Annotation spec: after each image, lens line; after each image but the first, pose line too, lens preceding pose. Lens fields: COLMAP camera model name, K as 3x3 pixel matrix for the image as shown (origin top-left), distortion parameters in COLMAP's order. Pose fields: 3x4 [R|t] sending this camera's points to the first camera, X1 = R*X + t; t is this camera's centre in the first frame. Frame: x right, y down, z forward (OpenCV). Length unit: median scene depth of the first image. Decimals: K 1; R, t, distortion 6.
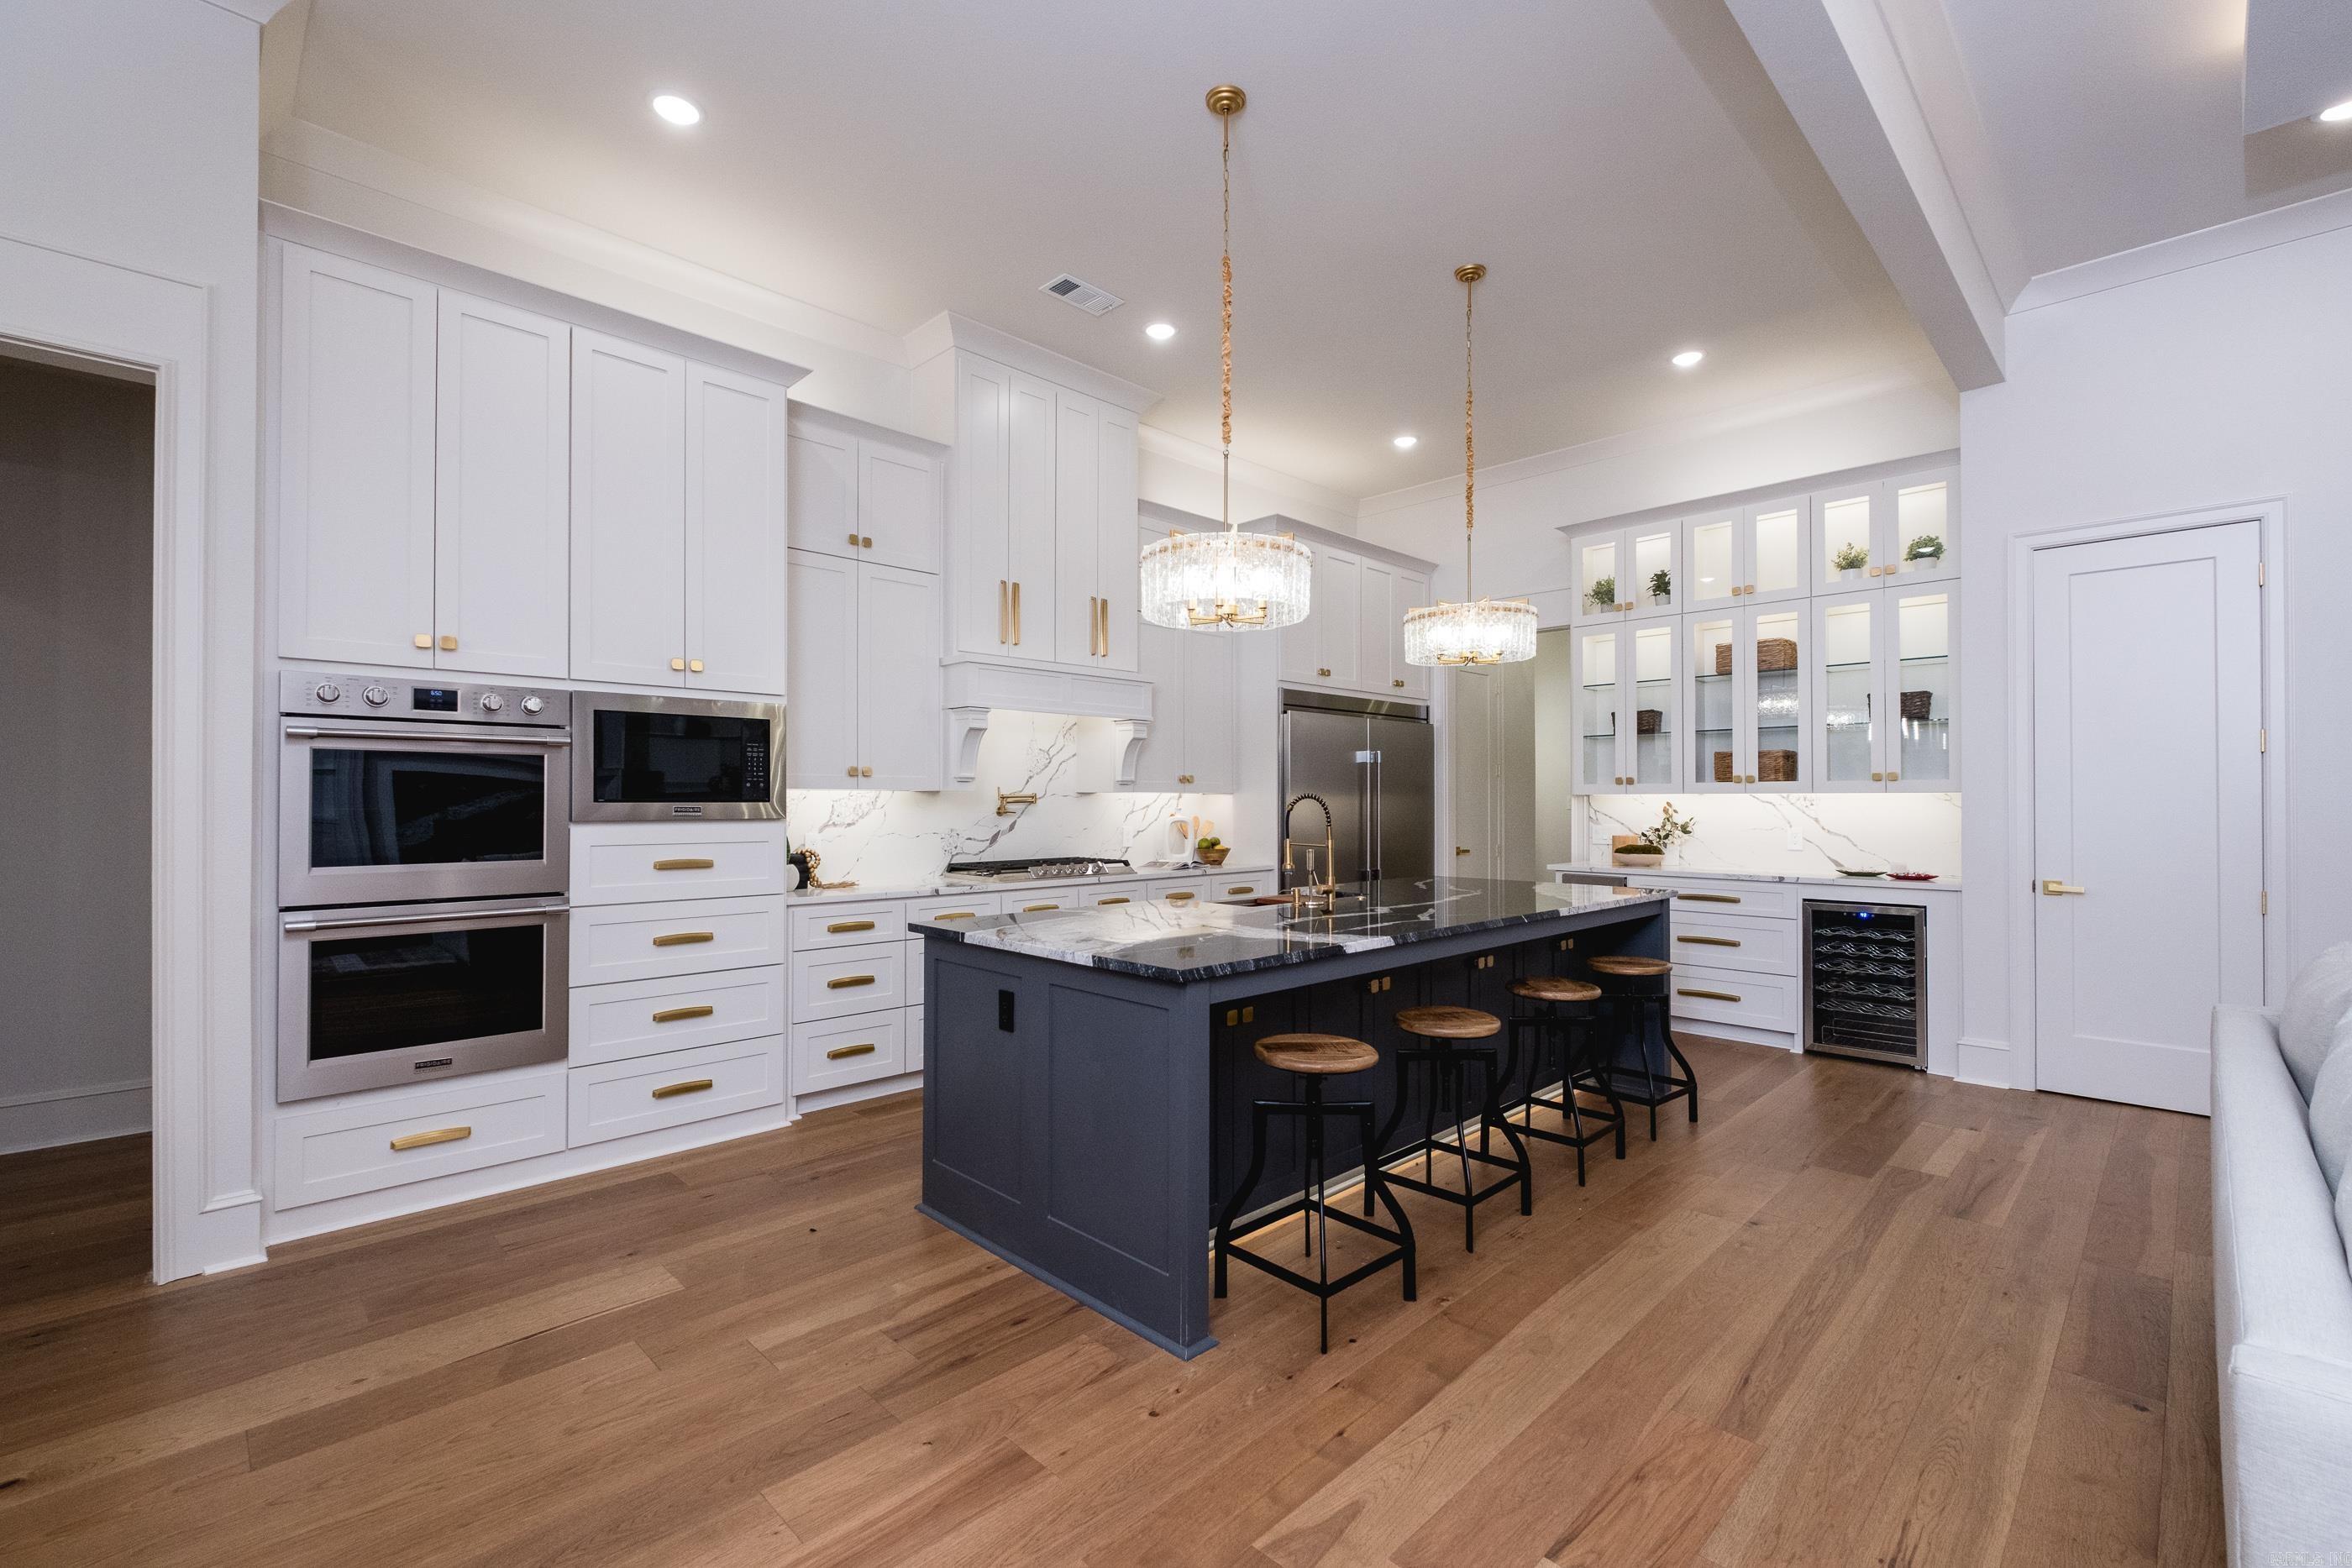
lens RADIAL K [[1031.6, 0, 1193.1], [0, 1031.6, 793.1], [0, 0, 1]] dist [0.001727, -0.001385]
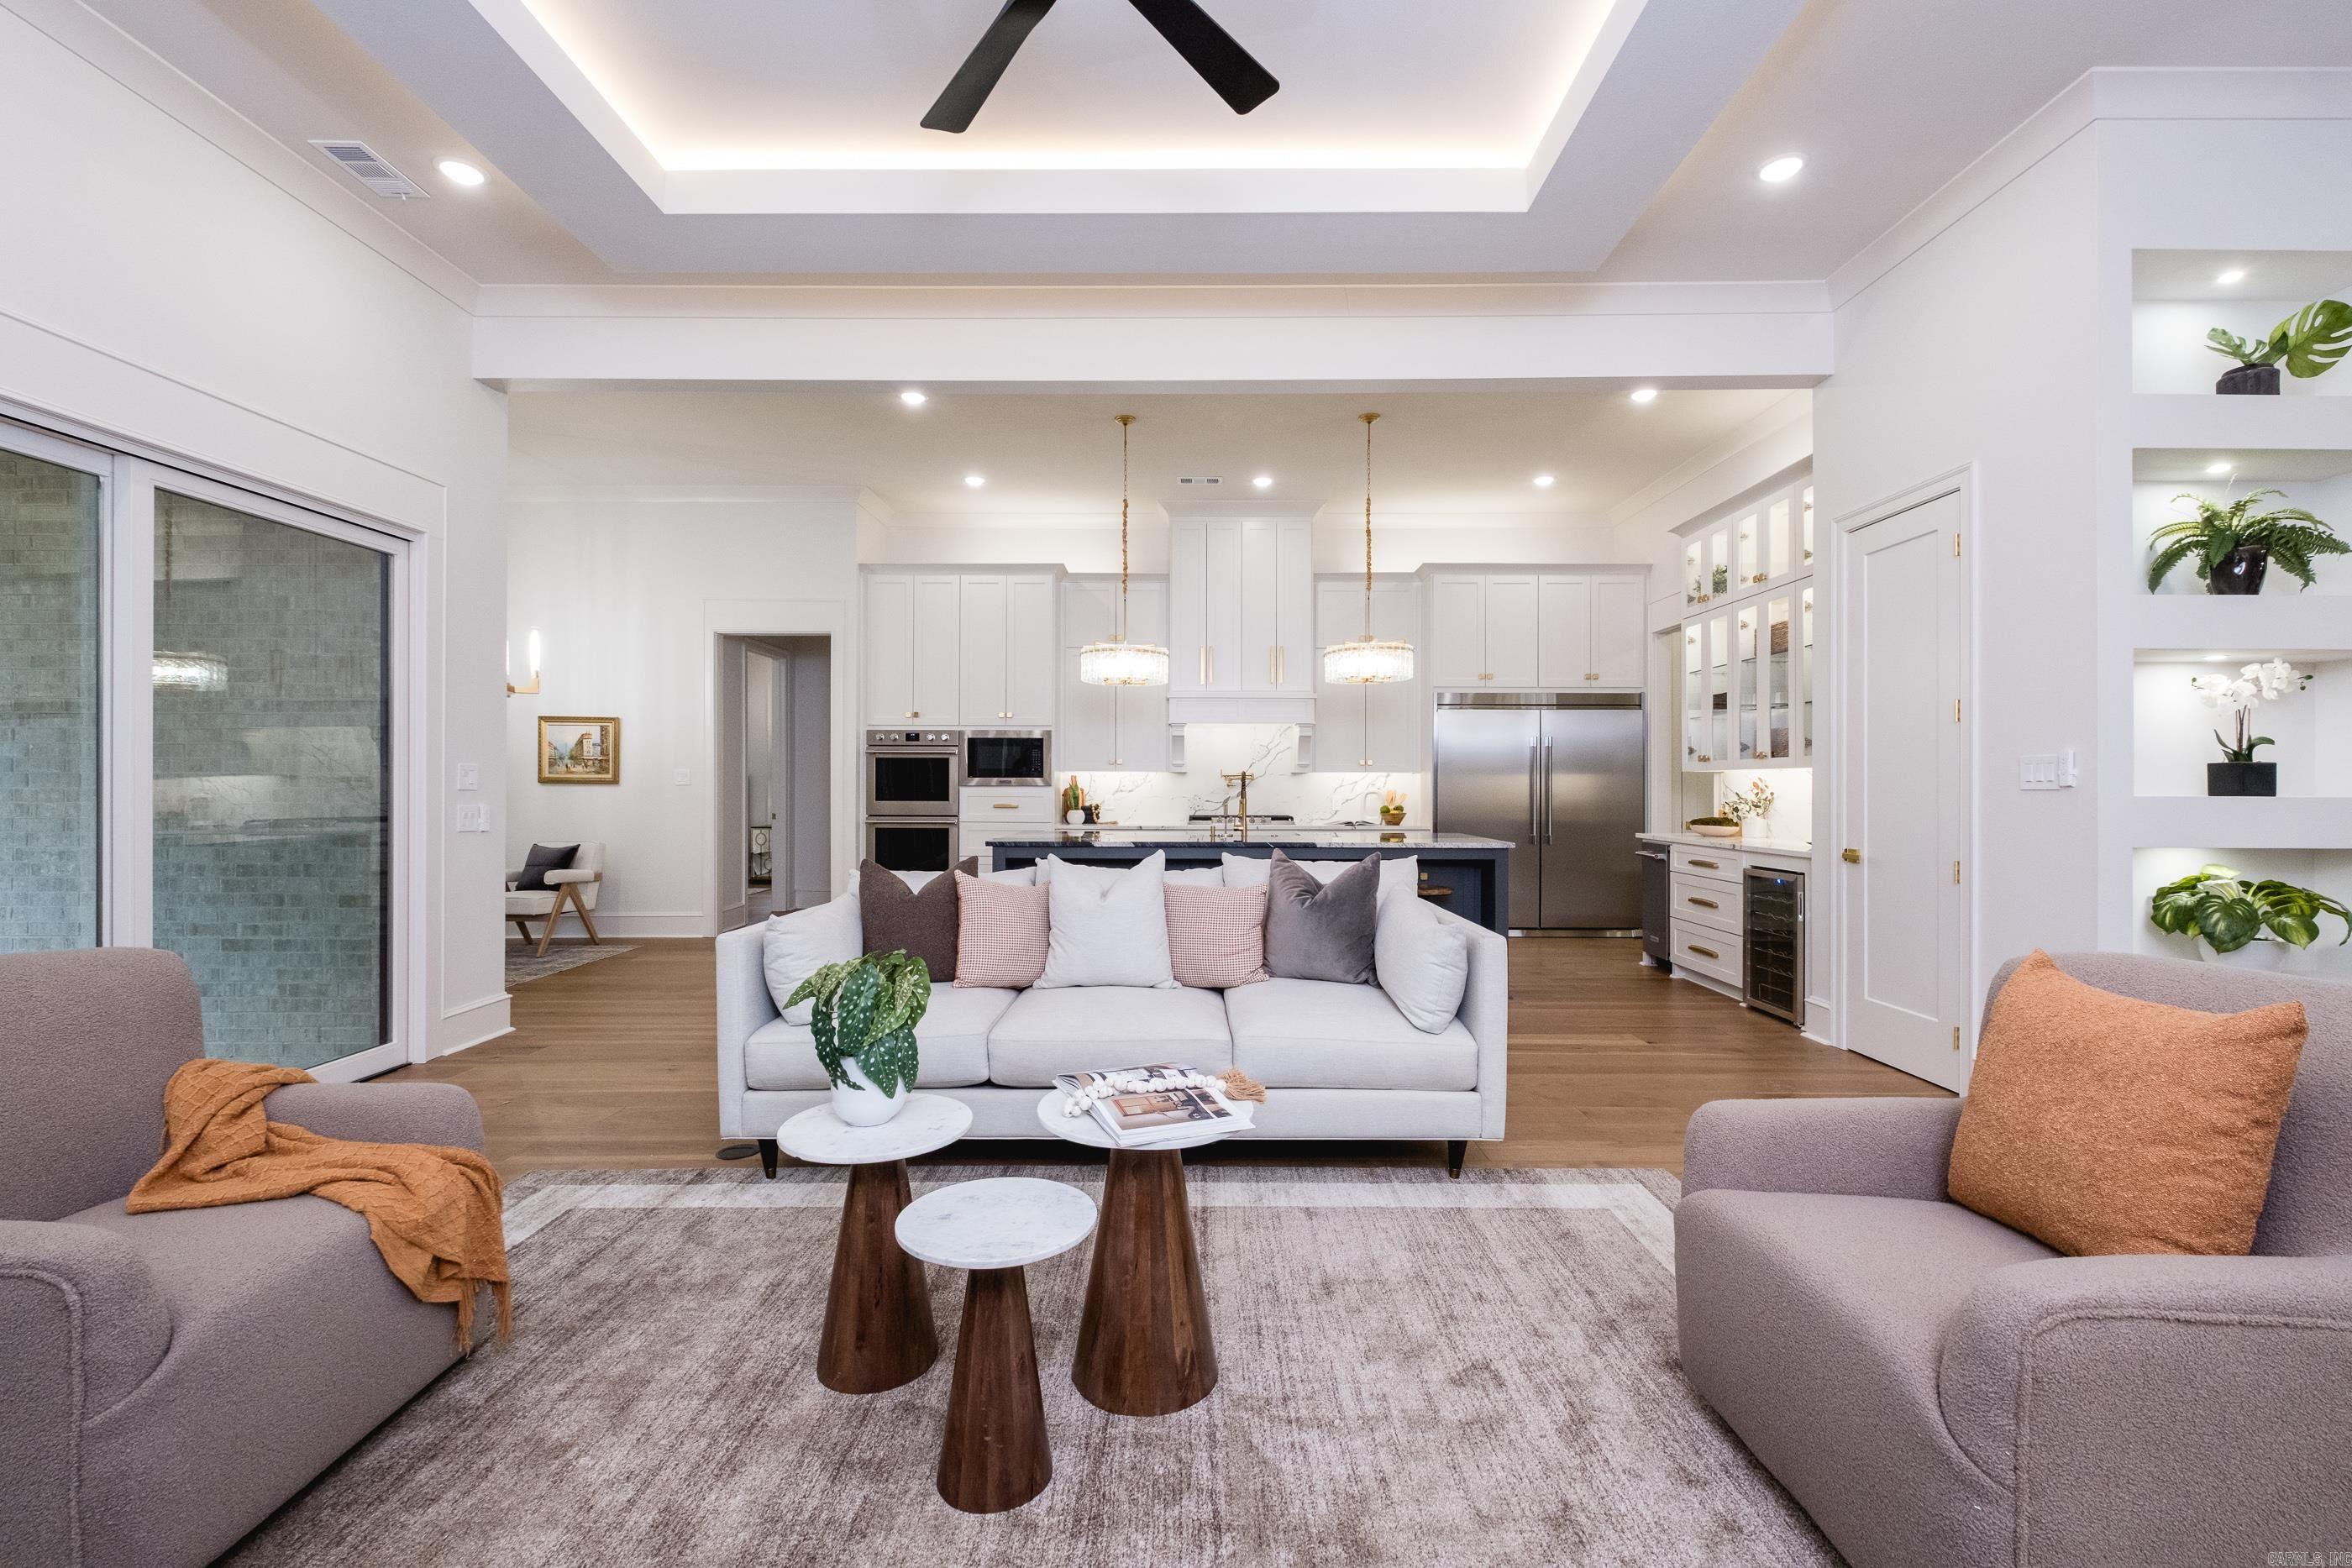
lens RADIAL K [[1031.6, 0, 1187.5], [0, 1031.6, 779.1], [0, 0, 1]] dist [0.001727, -0.001385]
pose [[0.689193, -0.005279, -0.724559, 1.395221], [0.002001, 0.999984, -0.005382, 0.025048], [0.724575, 0.002260, 0.689192, -0.235010]]
